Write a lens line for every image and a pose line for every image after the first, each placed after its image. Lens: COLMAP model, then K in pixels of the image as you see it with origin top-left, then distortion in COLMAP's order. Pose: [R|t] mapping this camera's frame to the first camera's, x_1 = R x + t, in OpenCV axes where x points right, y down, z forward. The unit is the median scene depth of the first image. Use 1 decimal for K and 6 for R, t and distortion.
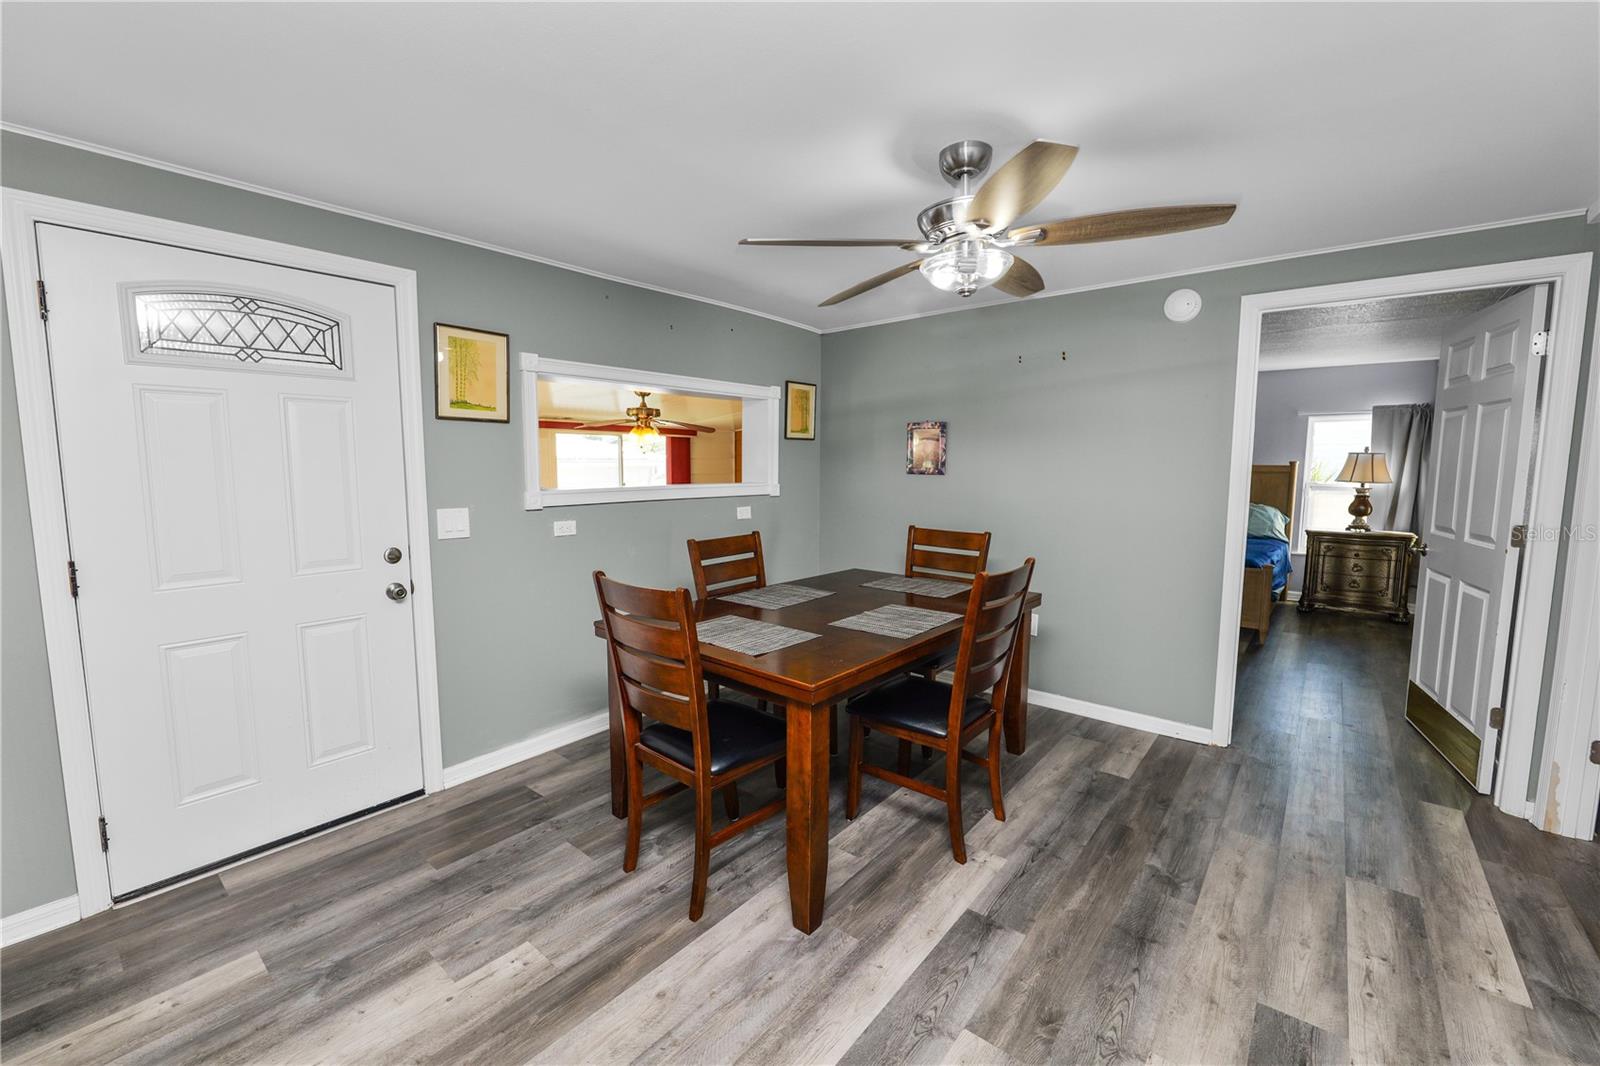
lens RADIAL K [[652.8, 0, 795.0], [0, 652.8, 531.4], [0, 0, 1]] dist [-0.012709, 0.001634]
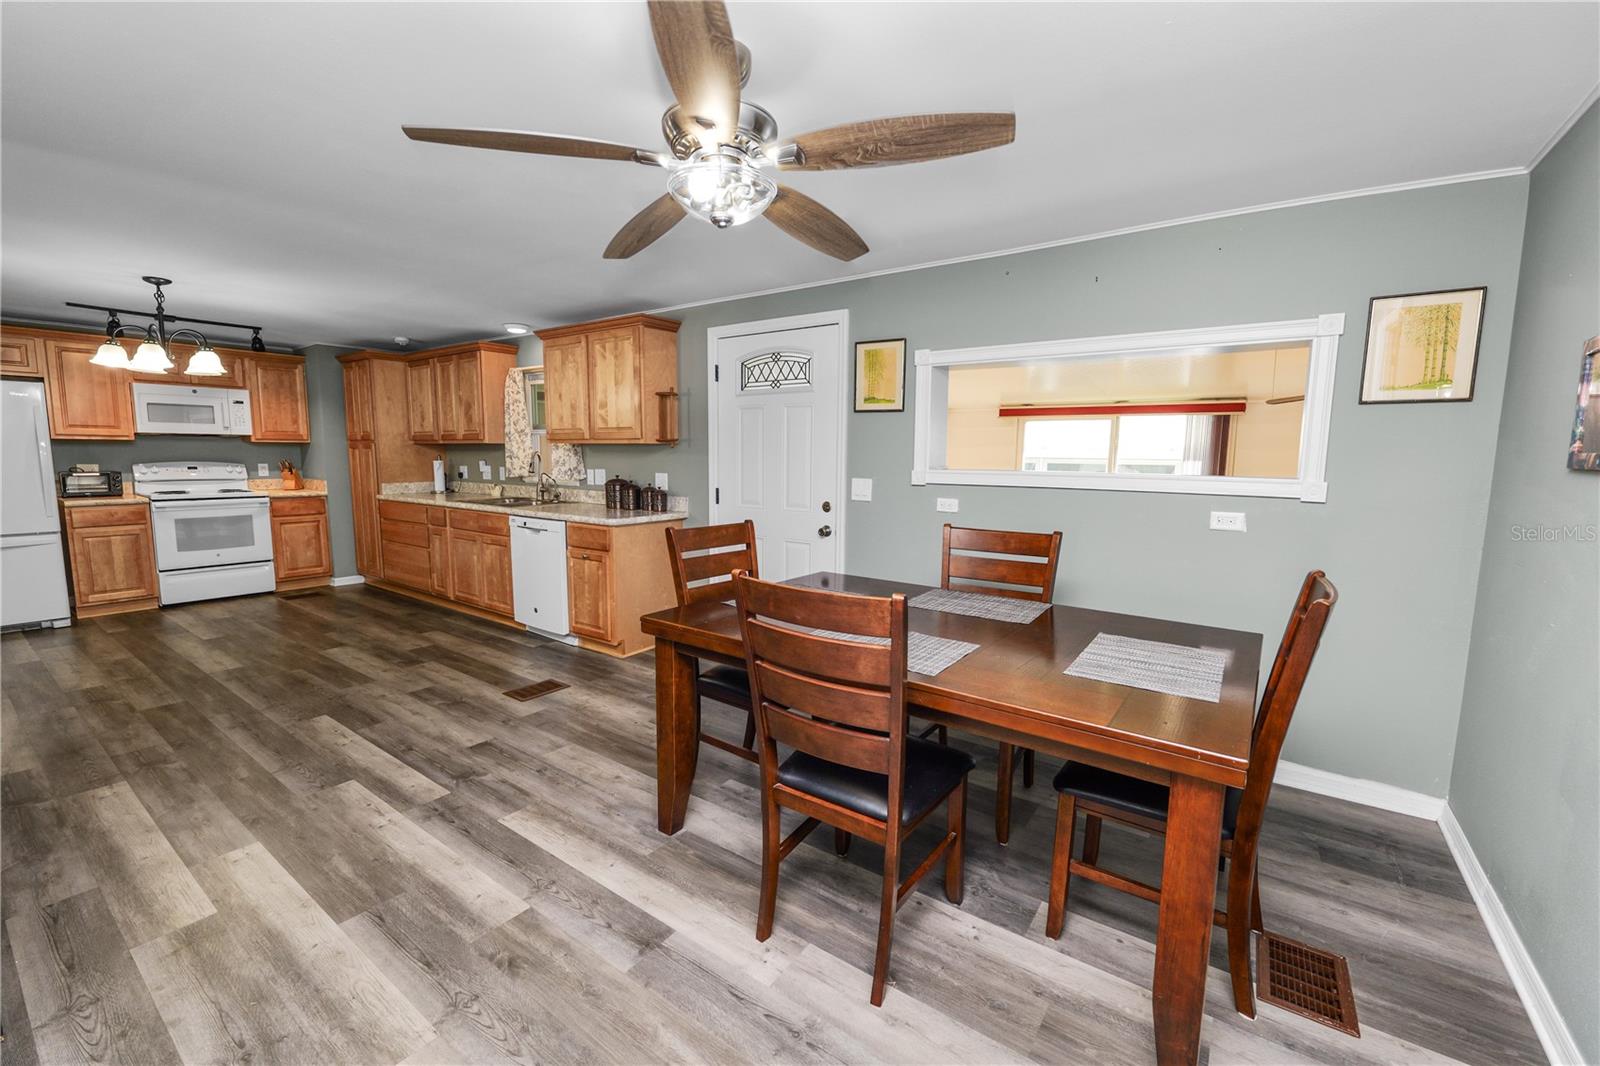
lens RADIAL K [[652.8, 0, 797.0], [0, 652.8, 530.8], [0, 0, 1]] dist [-0.012709, 0.001634]
pose [[0.071401, 0.115885, -0.990693, 0.852041], [-0.116076, 0.987445, 0.107139, -0.059825], [0.990671, 0.107346, 0.083956, 0.799673]]
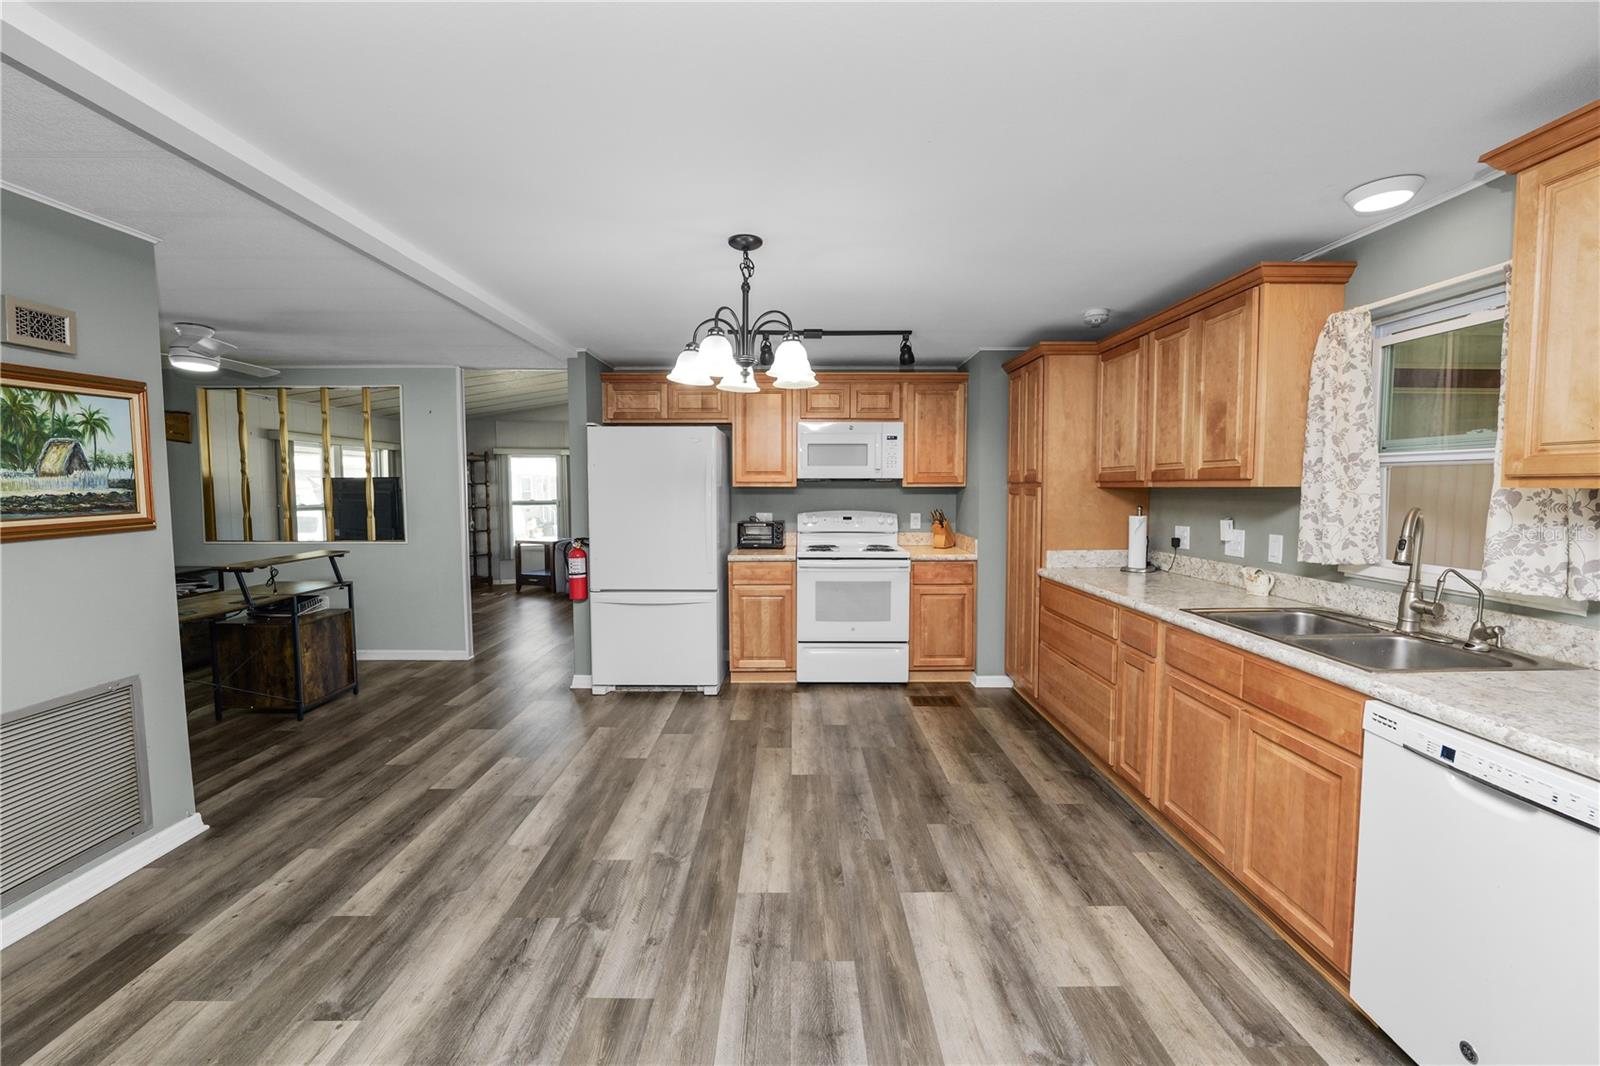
lens RADIAL K [[652.8, 0, 798.4], [0, 652.8, 530.0], [0, 0, 1]] dist [-0.012709, 0.001634]
pose [[-0.765139, 0.041107, -0.642551, -0.179392], [-0.068772, 0.987033, 0.145037, -0.027523], [0.640181, 0.155163, -0.752391, 0.258306]]
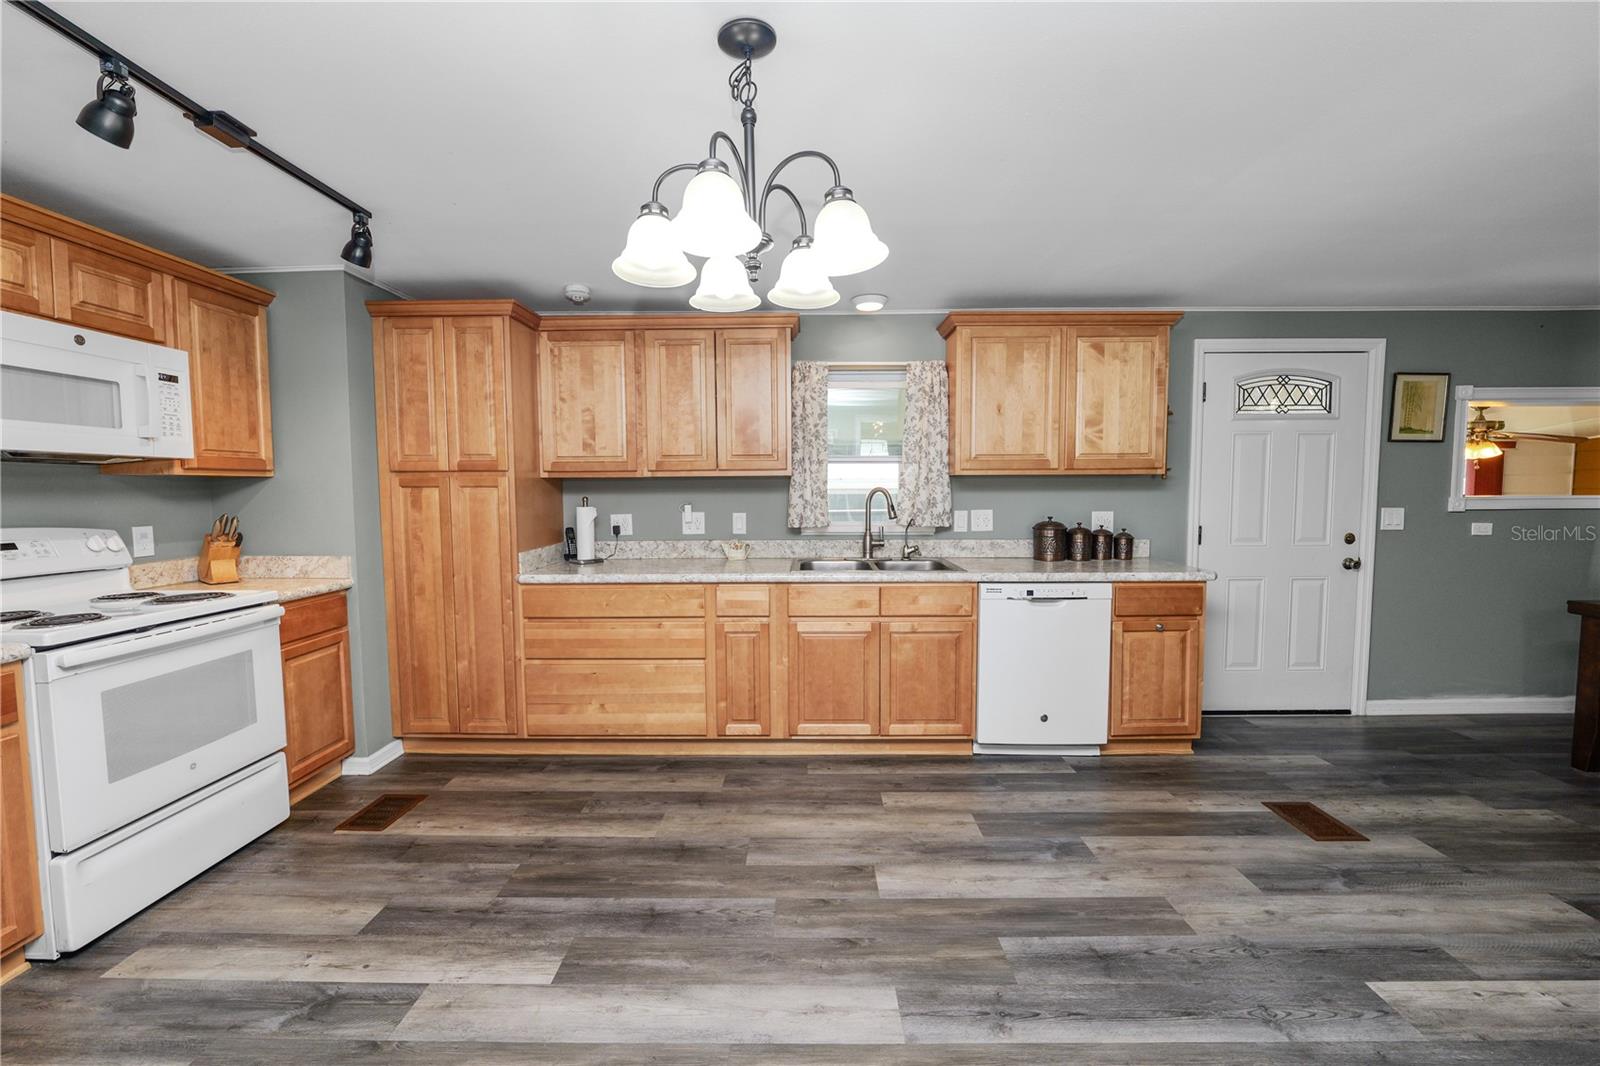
lens RADIAL K [[652.8, 0, 799.2], [0, 652.8, 530.9], [0, 0, 1]] dist [-0.012709, 0.001634]
pose [[0.629013, 0.044073, -0.776144, -0.269512], [-0.074760, 0.997194, -0.003962, 0.114619], [0.773791, 0.060517, 0.630543, -0.827558]]
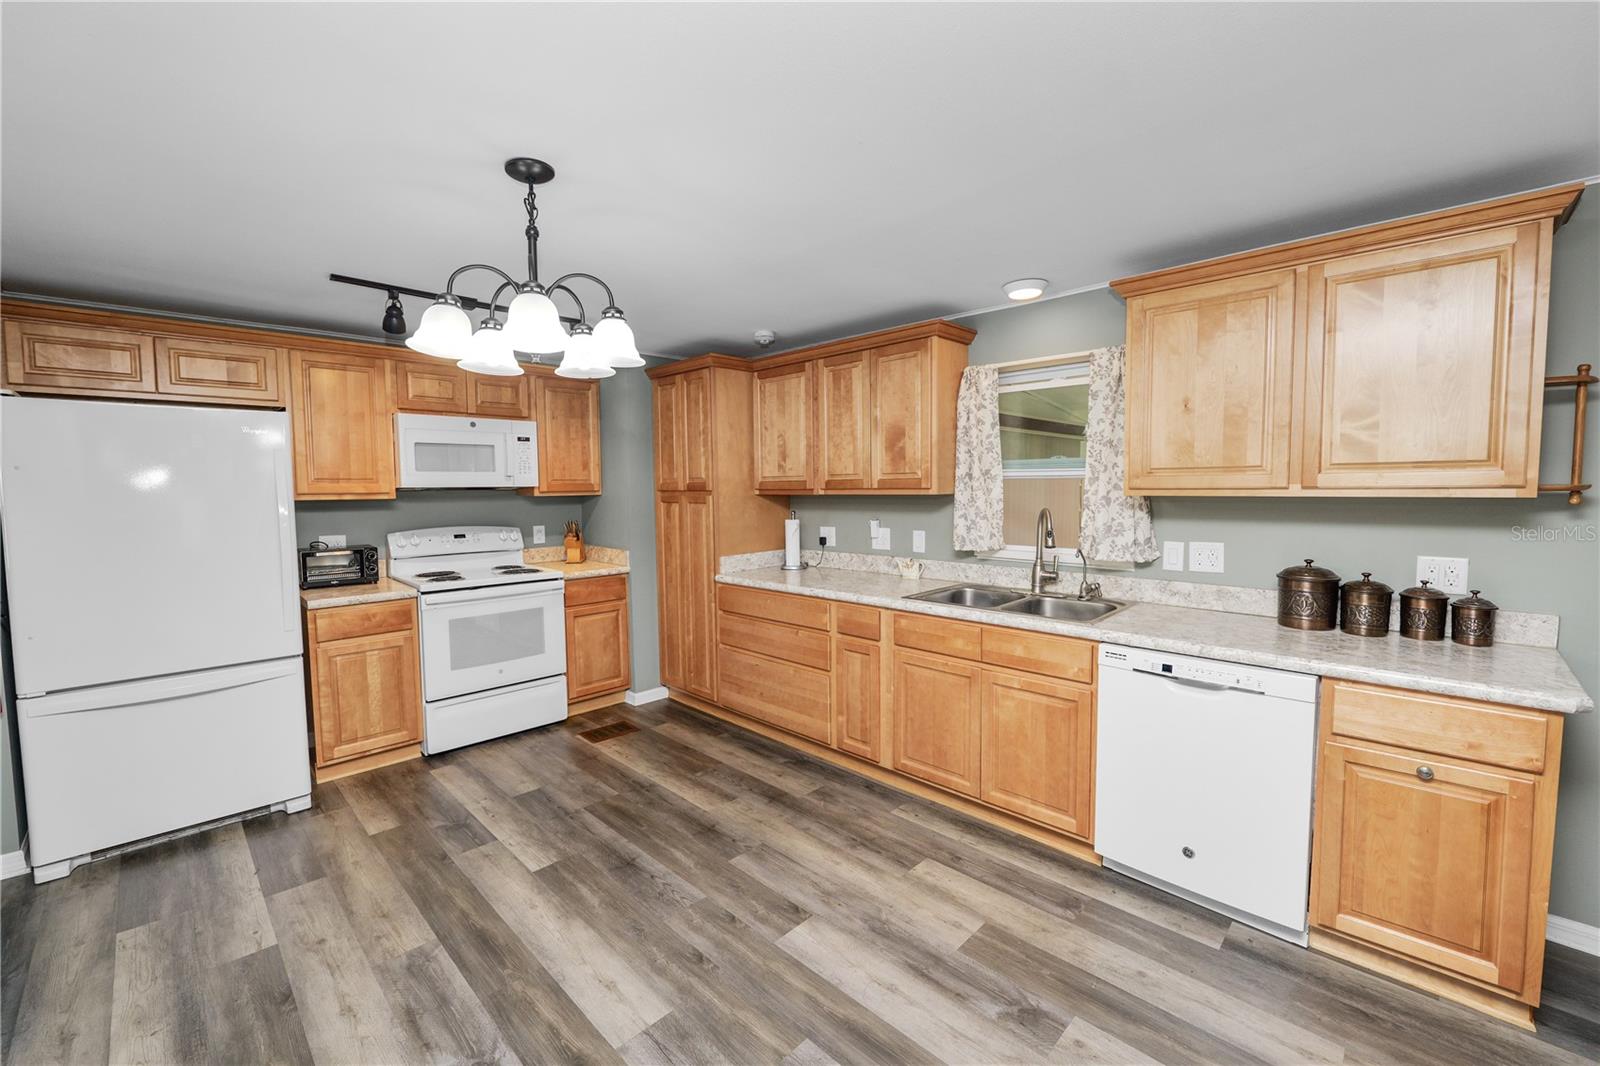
lens RADIAL K [[652.8, 0, 792.9], [0, 652.8, 529.7], [0, 0, 1]] dist [-0.012709, 0.001634]
pose [[-0.092784, 0.065318, -0.993542, -0.066289], [-0.095572, 0.992654, 0.074184, 0.001503], [0.991089, 0.101838, -0.085859, -0.182116]]
